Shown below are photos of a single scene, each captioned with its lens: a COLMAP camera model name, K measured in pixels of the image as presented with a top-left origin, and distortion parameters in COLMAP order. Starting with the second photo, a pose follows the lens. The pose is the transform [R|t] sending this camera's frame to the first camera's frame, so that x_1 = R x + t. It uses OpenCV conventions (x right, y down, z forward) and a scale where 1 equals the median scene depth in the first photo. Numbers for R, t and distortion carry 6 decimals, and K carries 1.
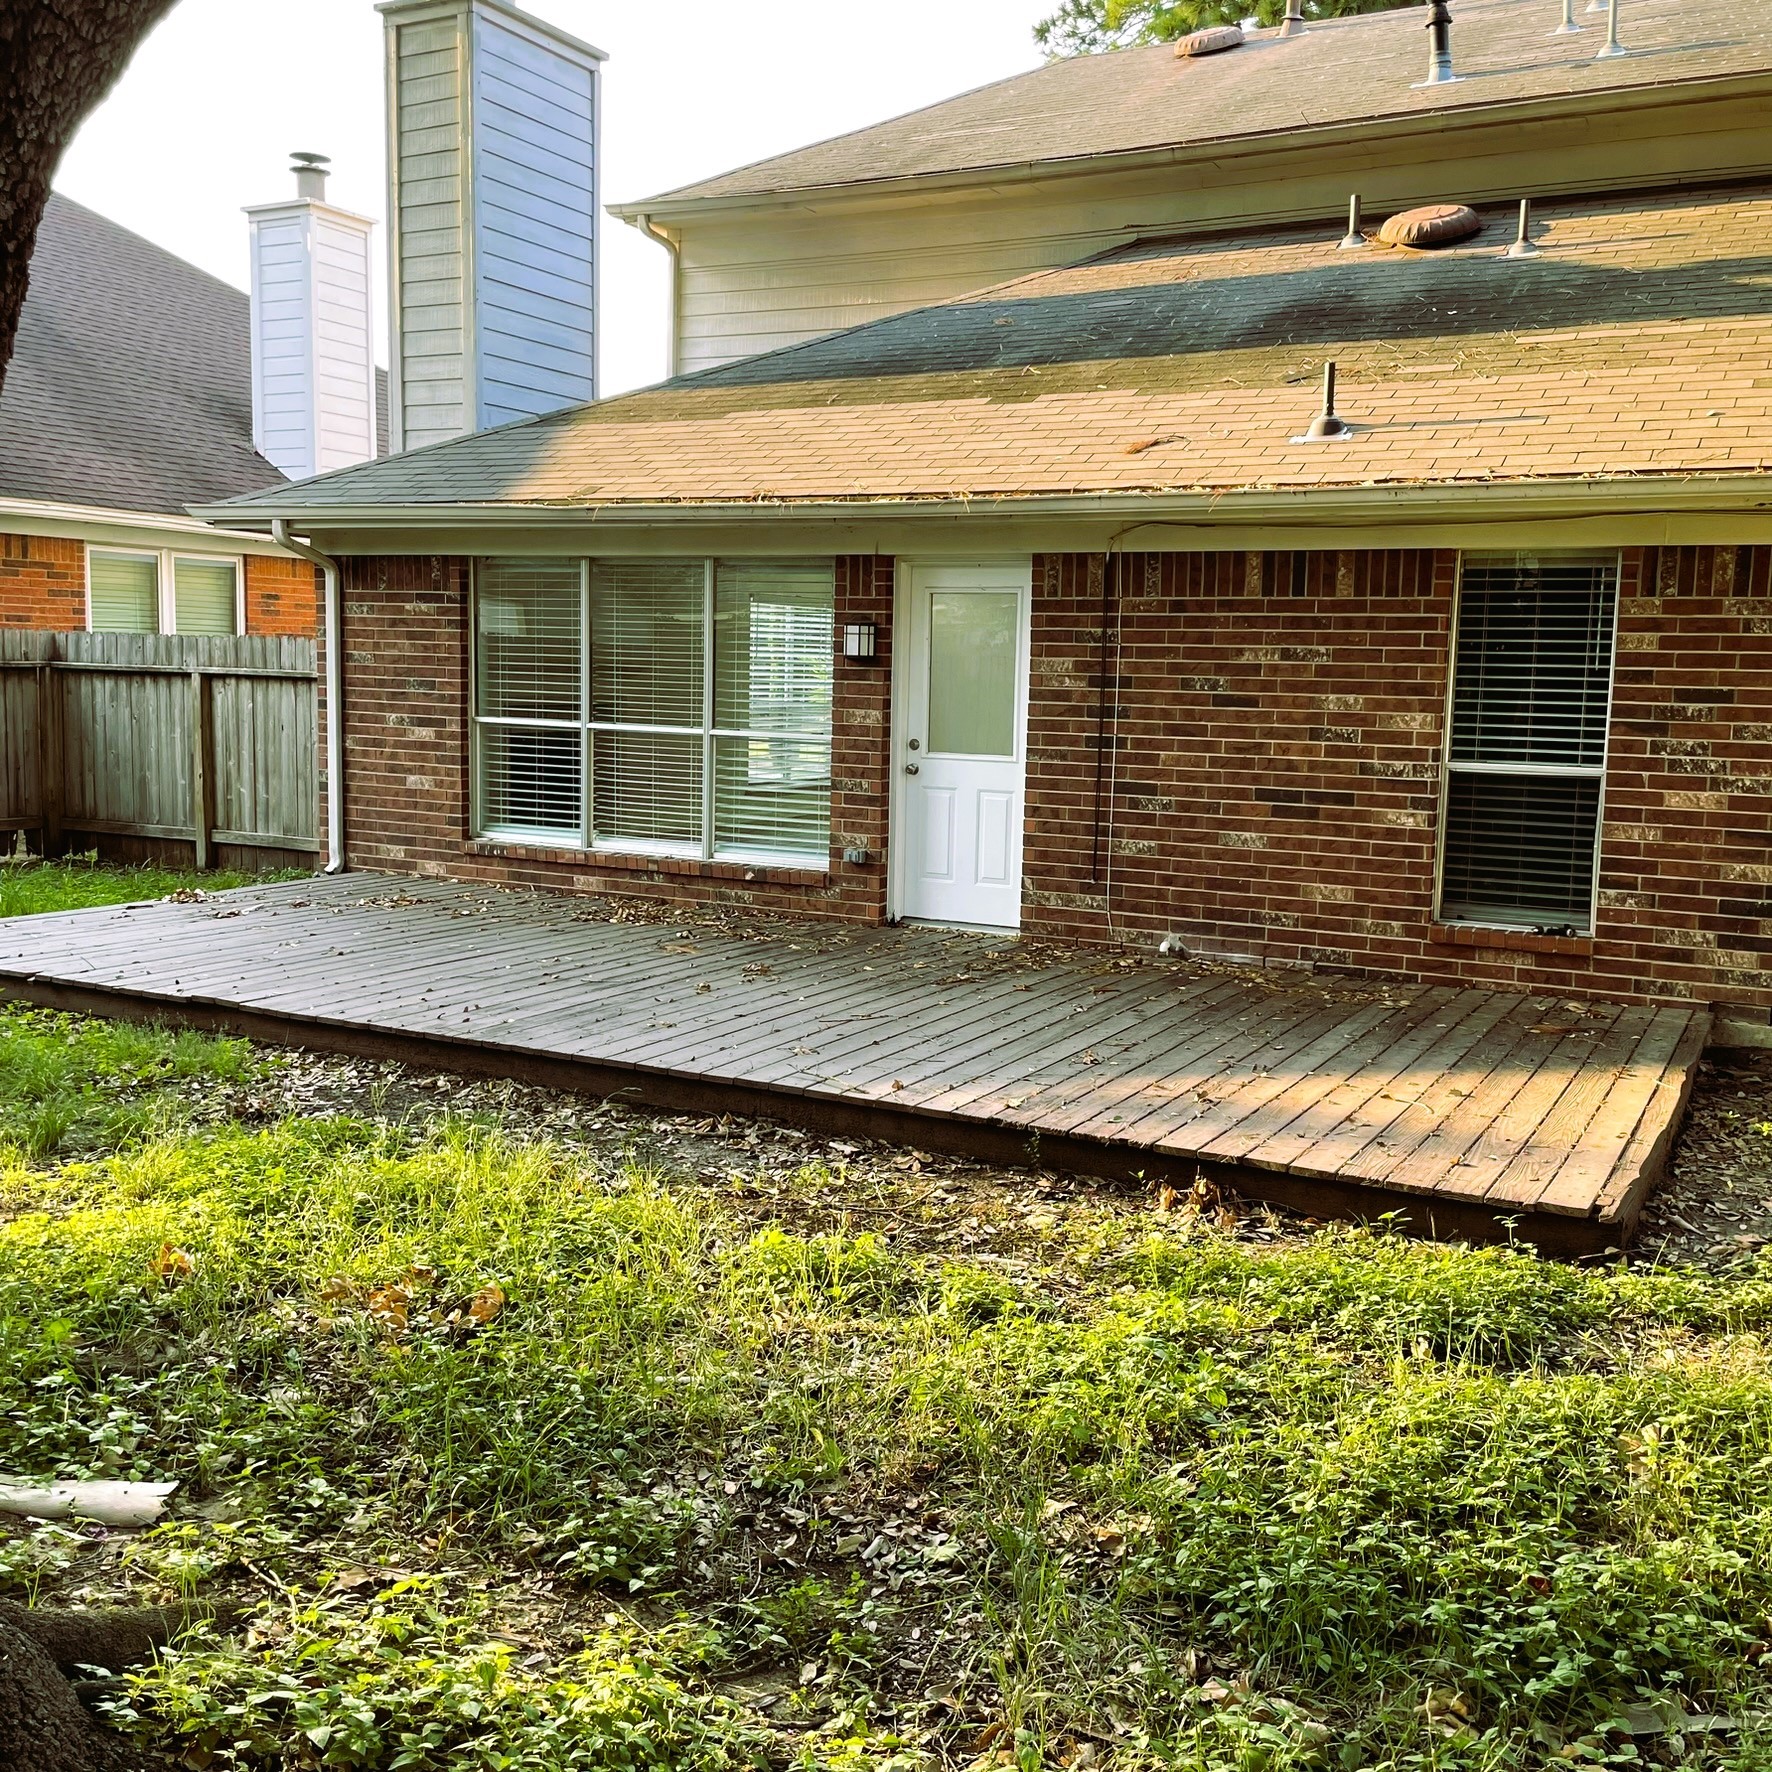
lens RADIAL K [[1791.5, 0, 904.9], [0, 1791.5, 908.9], [0, 0, 1]] dist [0.094636, -0.133990]
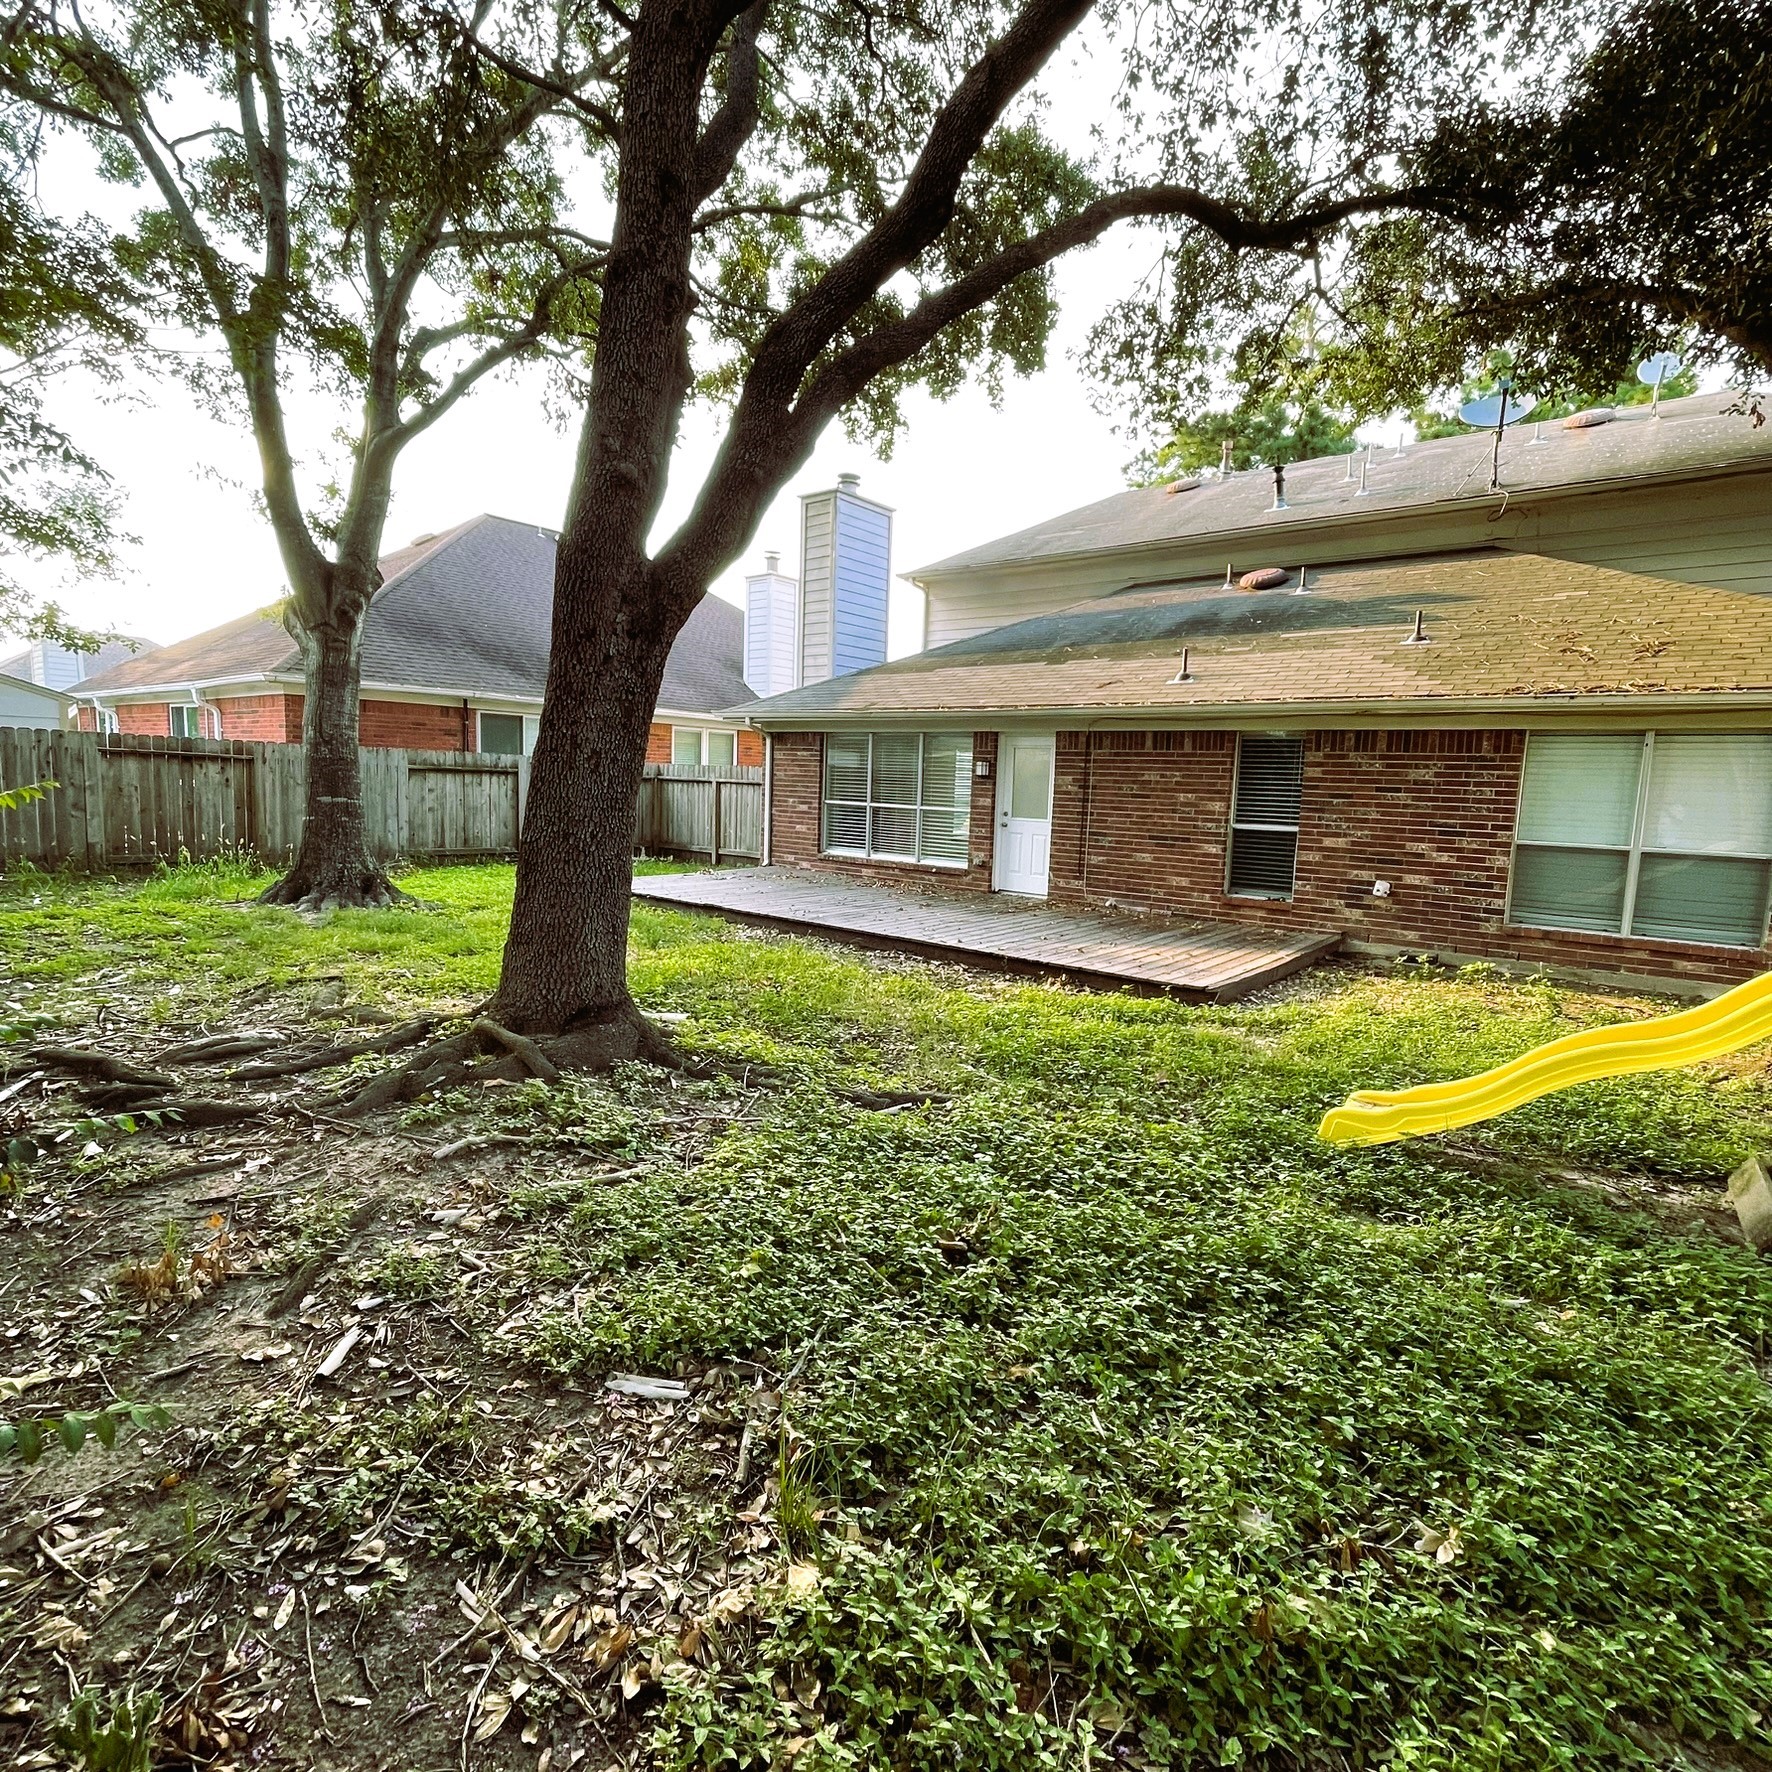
lens RADIAL K [[921.7, 0, 899.1], [0, 921.7, 917.5], [0, 0, 1]] dist [0.028990, -0.000537]
pose [[0.983658, 0.036489, -0.176309, 0.084449], [-0.034795, 0.999314, 0.012693, 0.030486], [0.176651, -0.006351, 0.984253, -0.186886]]
